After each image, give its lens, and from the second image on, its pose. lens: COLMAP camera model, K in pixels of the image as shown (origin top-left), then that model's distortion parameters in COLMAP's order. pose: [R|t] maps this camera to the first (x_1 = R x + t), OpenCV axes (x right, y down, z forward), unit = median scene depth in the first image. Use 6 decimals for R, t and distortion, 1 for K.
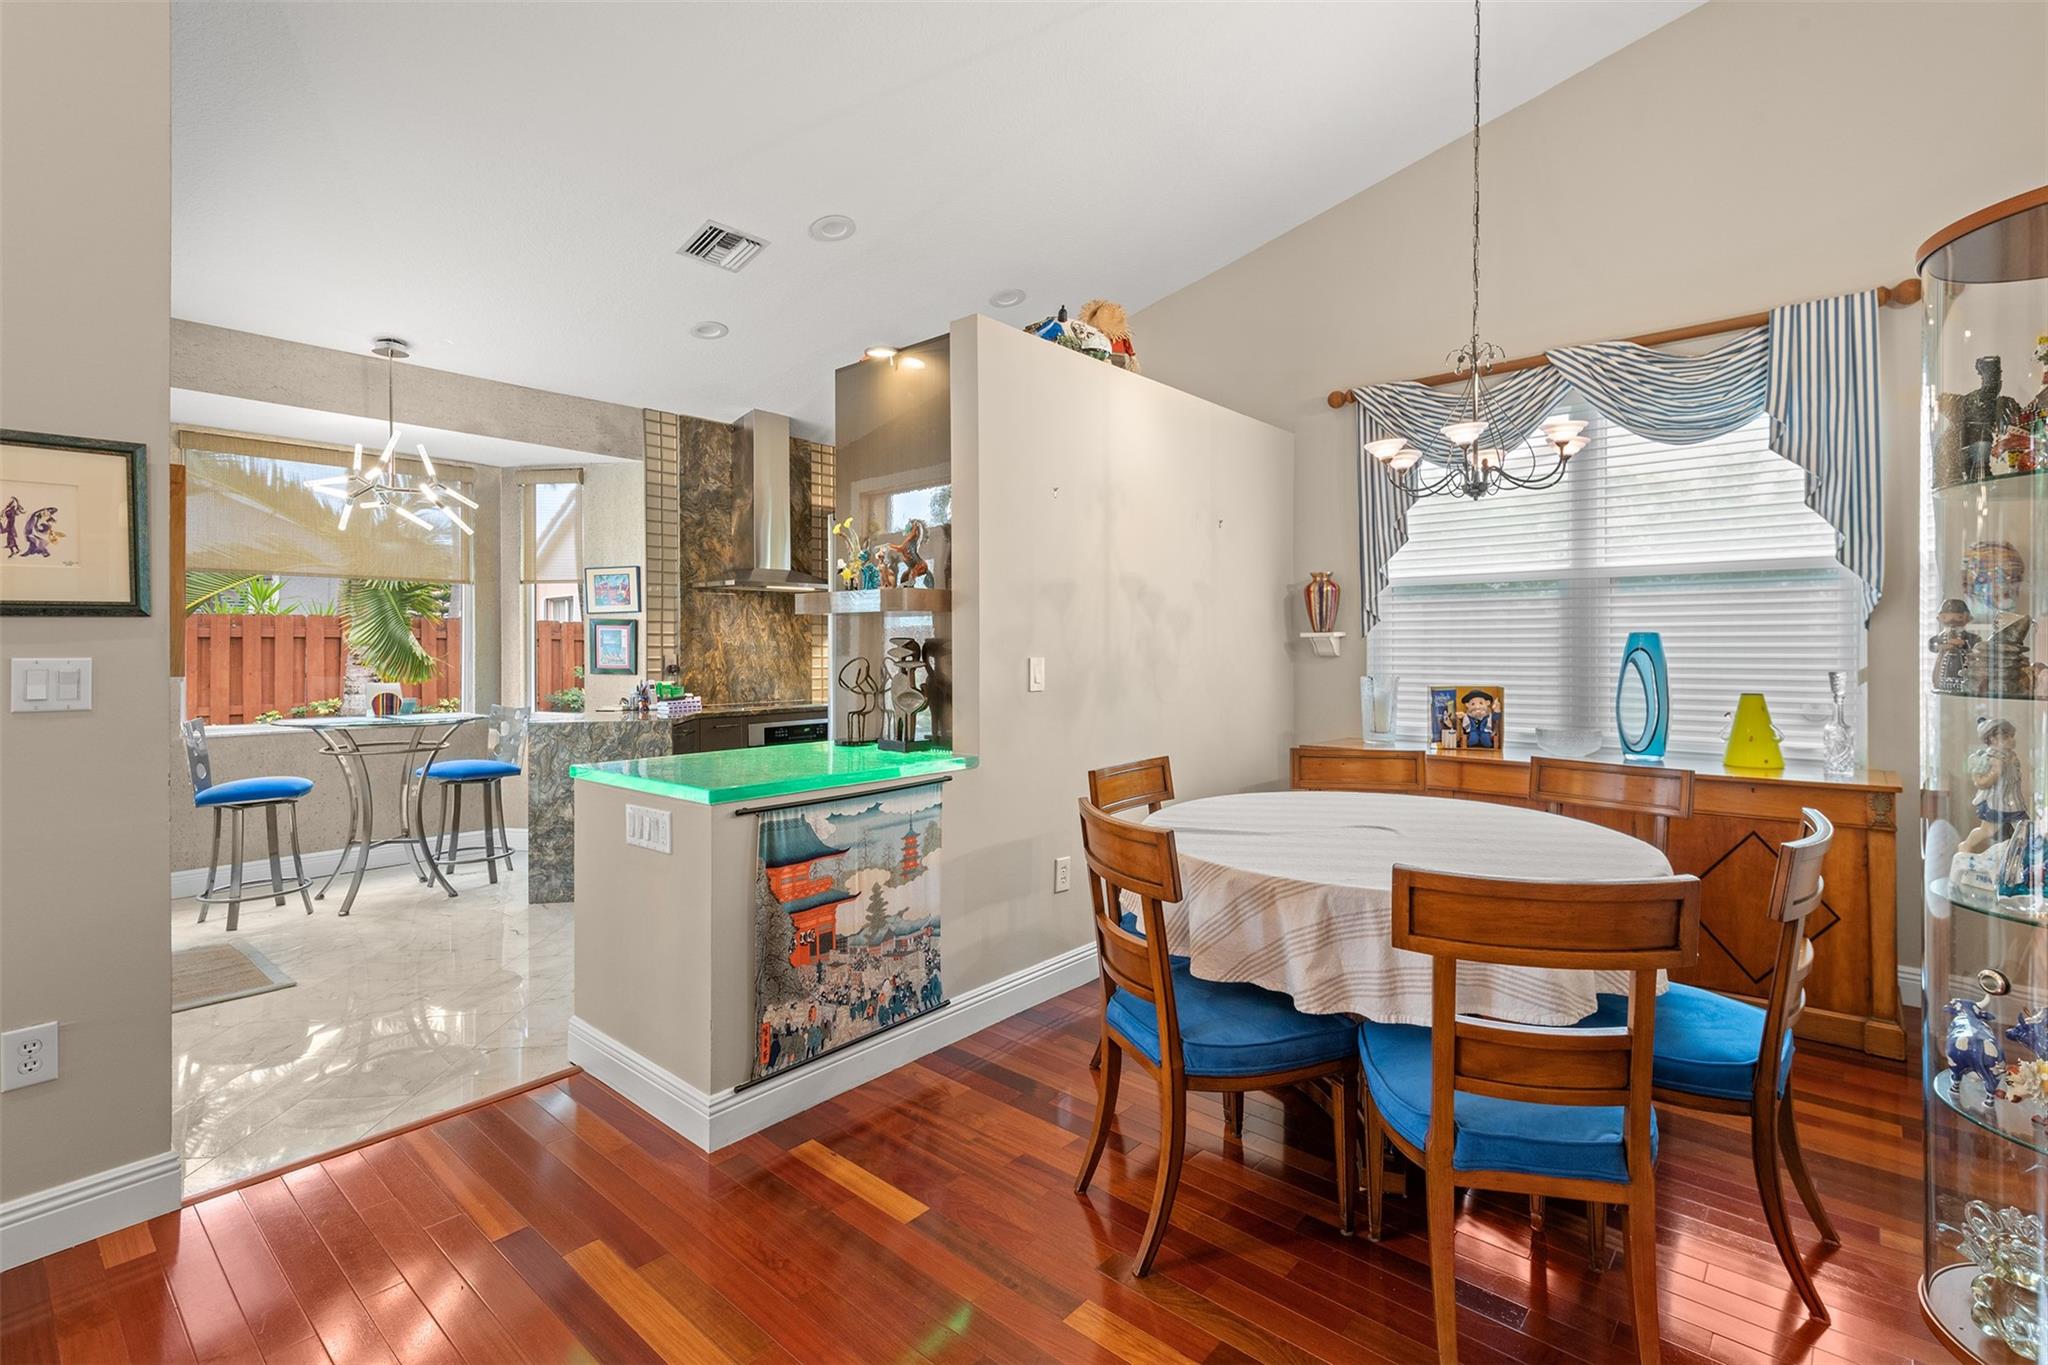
lens RADIAL K [[923.6, 0, 1030.1], [0, 923.6, 652.5], [0, 0, 1]] dist [0.017786, -0.000563]
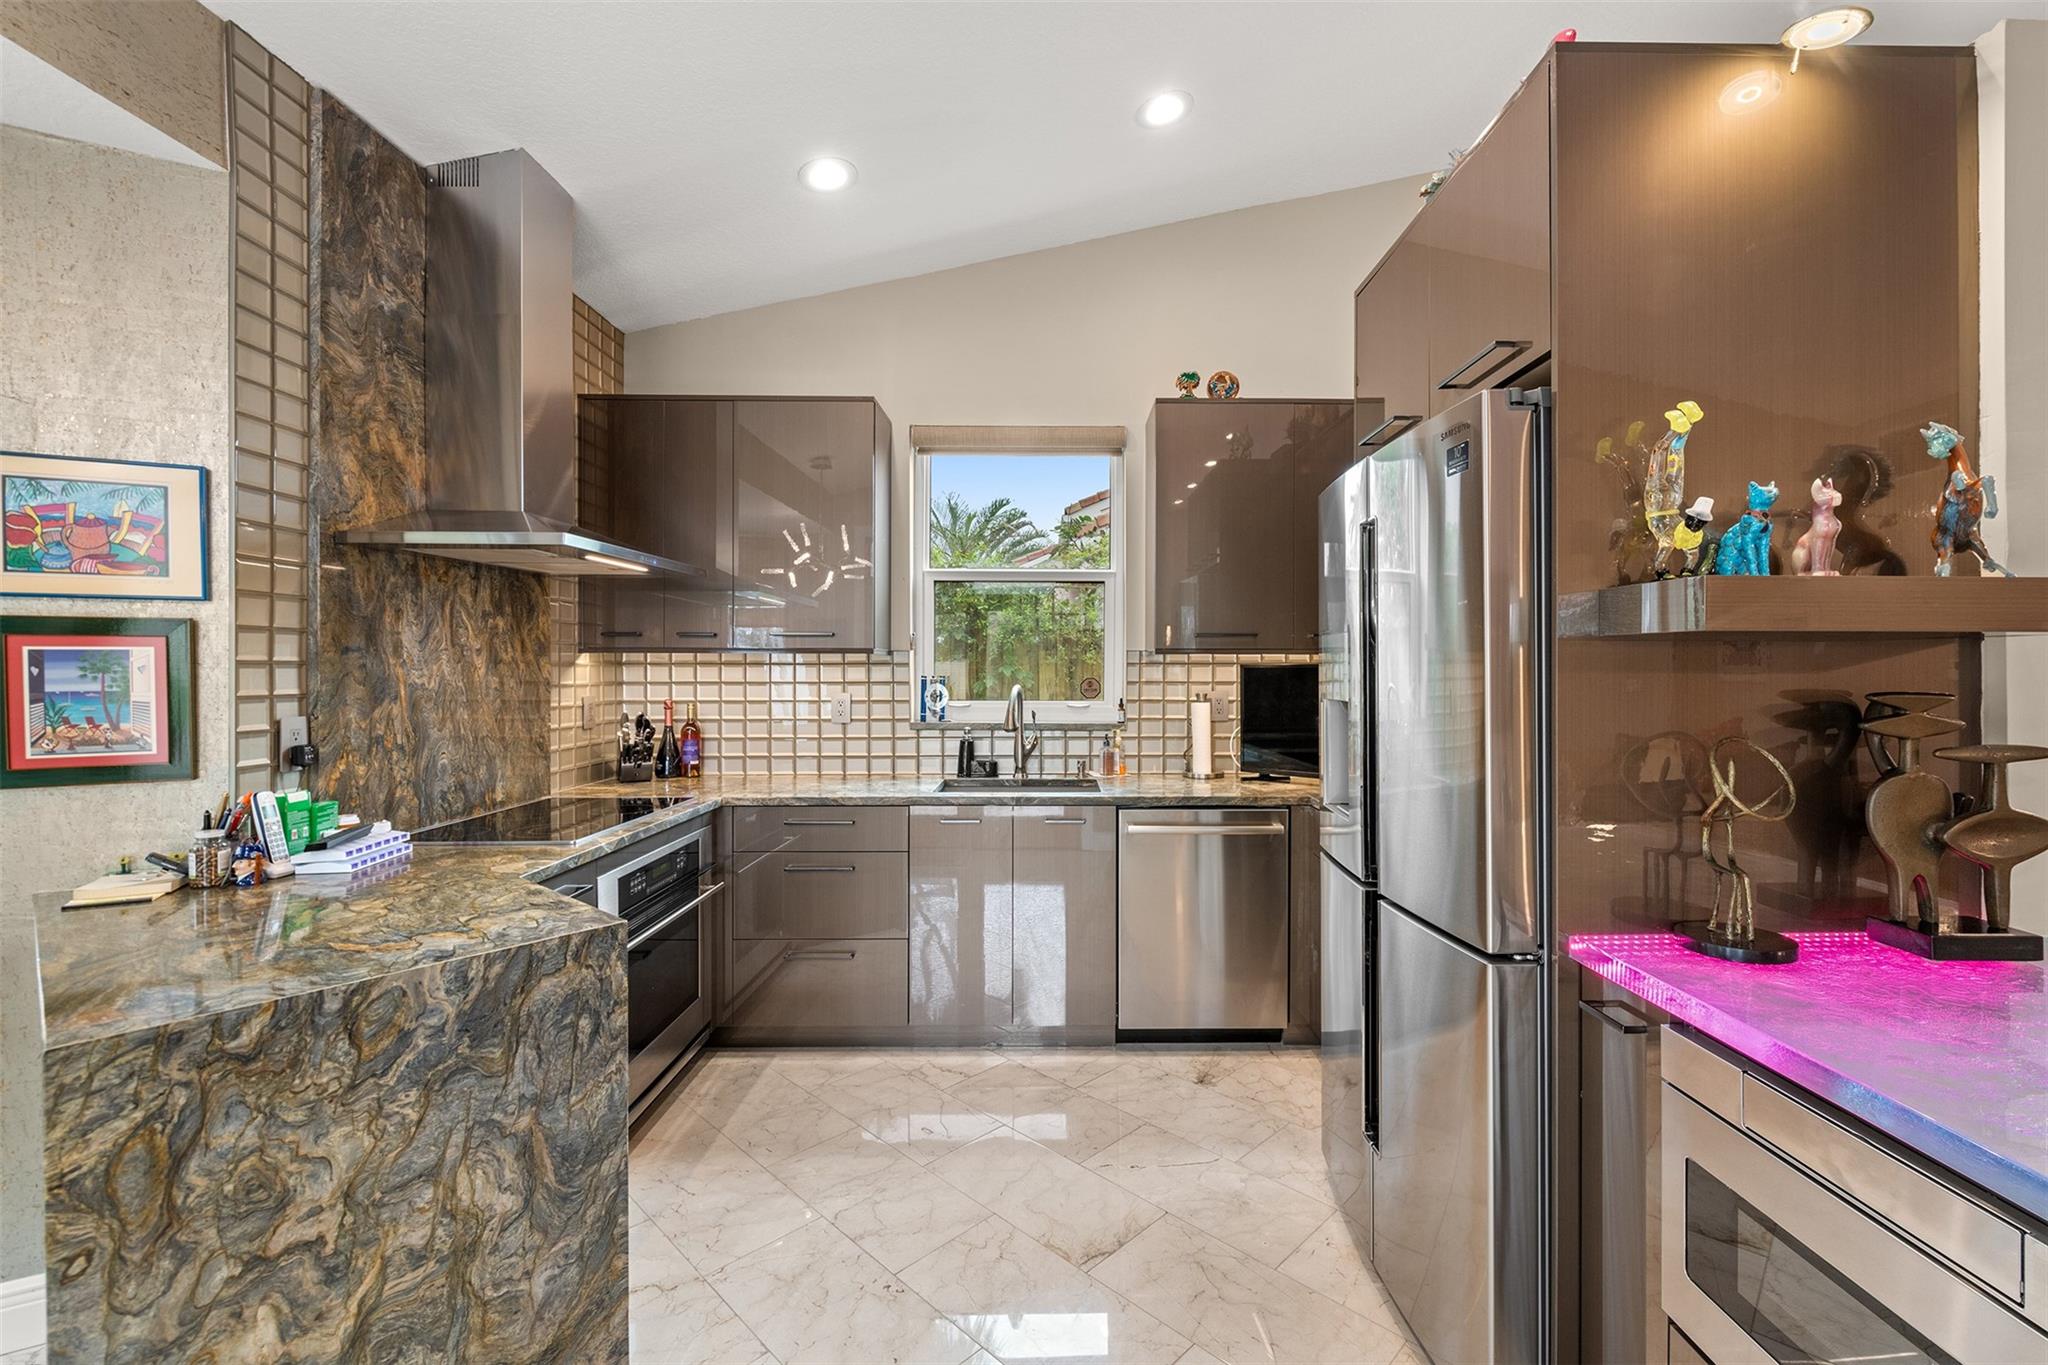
lens RADIAL K [[897.3, 0, 1033.0], [0, 897.3, 667.9], [0, 0, 1]] dist [-0.002640, -0.000591]
pose [[0.753634, -0.002471, 0.657290, -0.502247], [0.005919, 0.999978, -0.003027, -0.018500], [-0.657268, 0.006171, 0.753632, 0.667303]]
